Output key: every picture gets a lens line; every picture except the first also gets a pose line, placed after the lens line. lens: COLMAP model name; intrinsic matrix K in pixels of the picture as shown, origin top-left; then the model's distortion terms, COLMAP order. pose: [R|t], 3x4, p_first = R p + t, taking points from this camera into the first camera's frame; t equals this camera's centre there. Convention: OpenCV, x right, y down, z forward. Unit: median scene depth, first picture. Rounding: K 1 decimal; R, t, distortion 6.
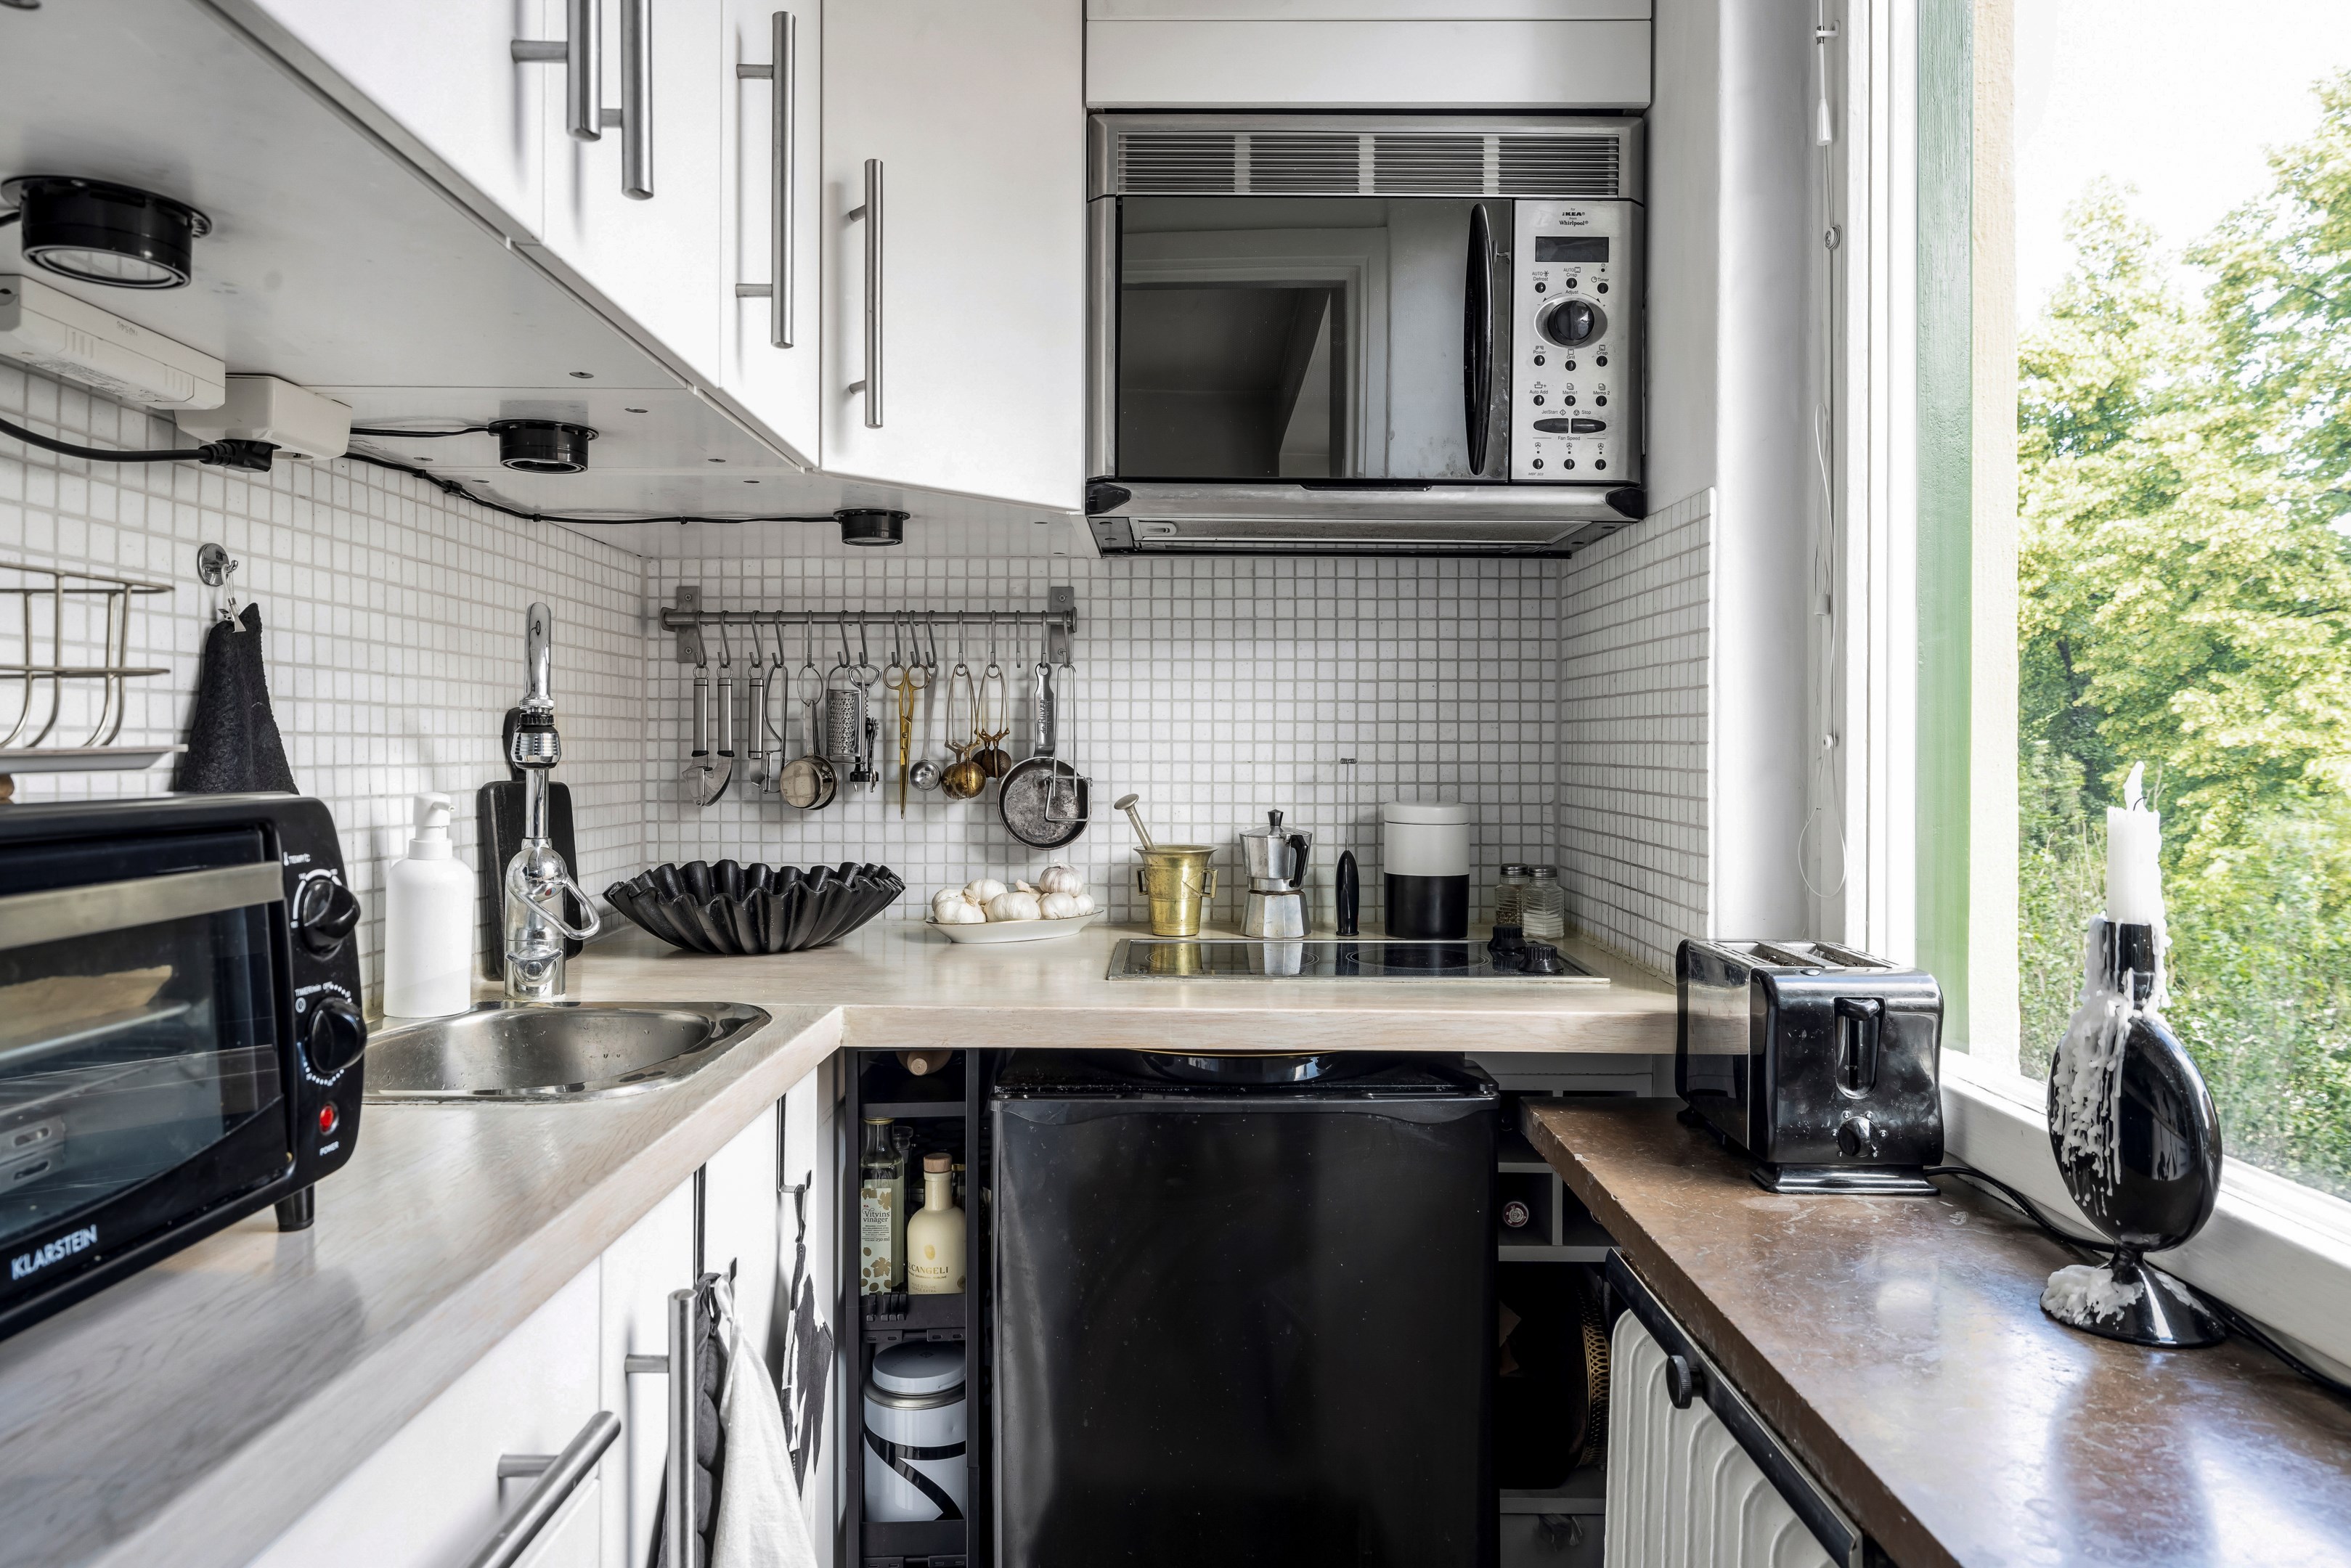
lens RADIAL K [[1470.3, 0, 1200.9], [0, 1470.3, 743.9], [0, 0, 1]] dist [0.015480, 0.003050]
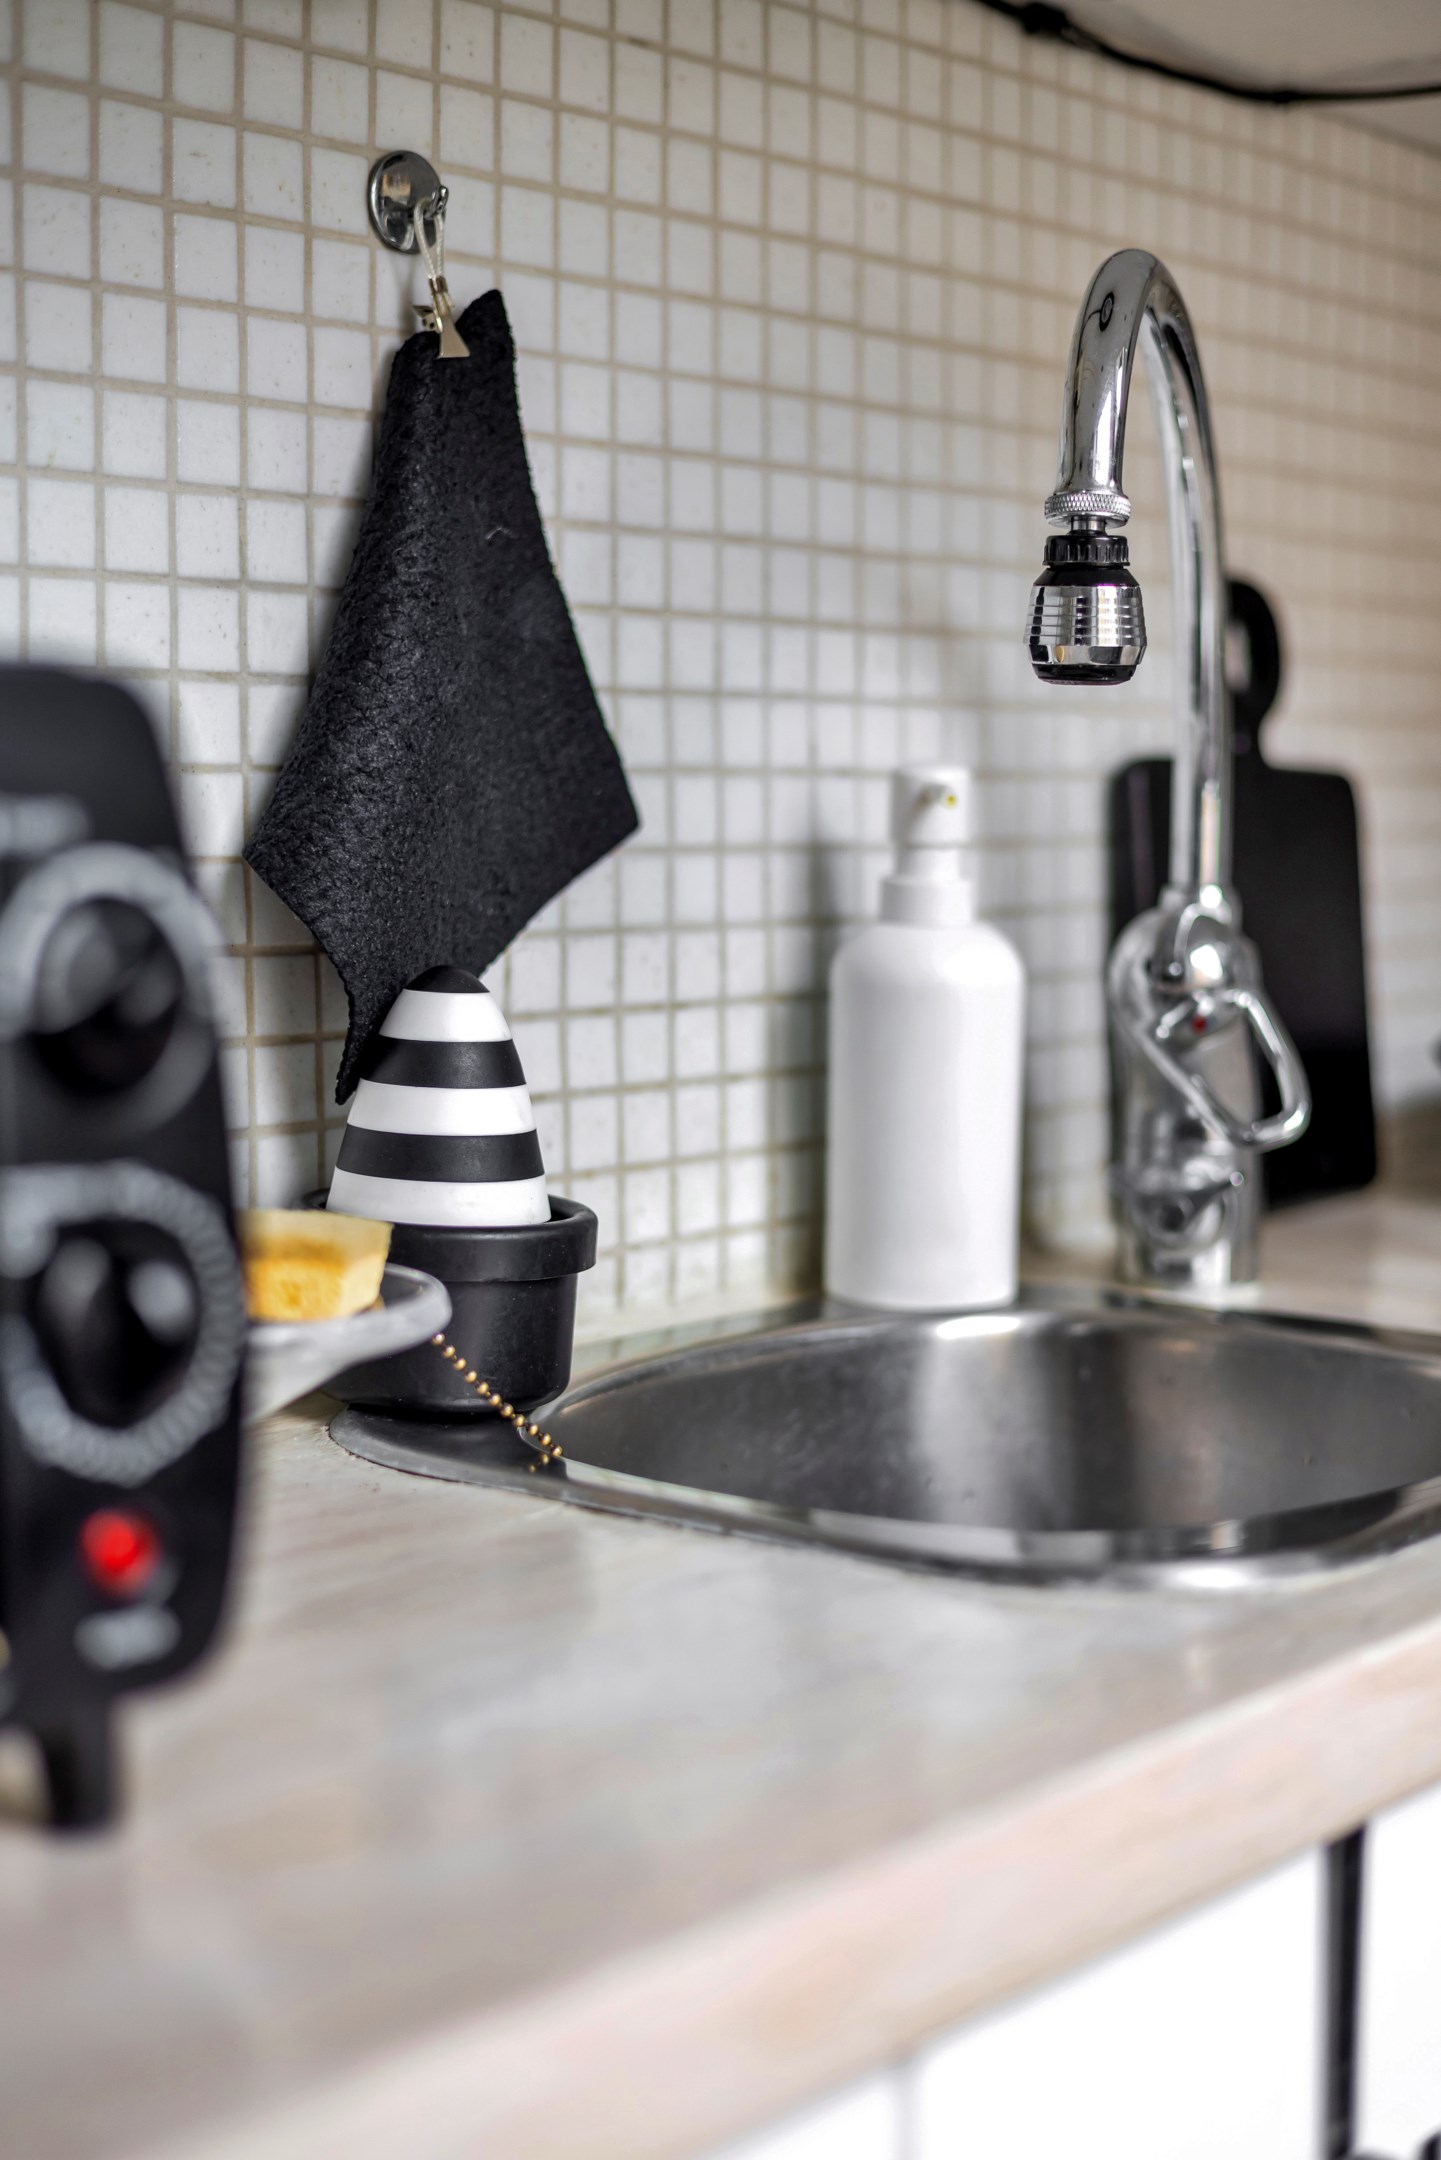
lens RADIAL K [[3163.3, 0, 721.4], [0, 3163.3, 1086.3], [0, 0, 1]] dist [-0.028929, 0.000000]
pose [[0.756953, 0.062982, -0.650426, 0.008437], [0.000900, 0.995243, 0.097419, 0.039890], [0.653468, -0.074327, 0.753296, 0.321289]]
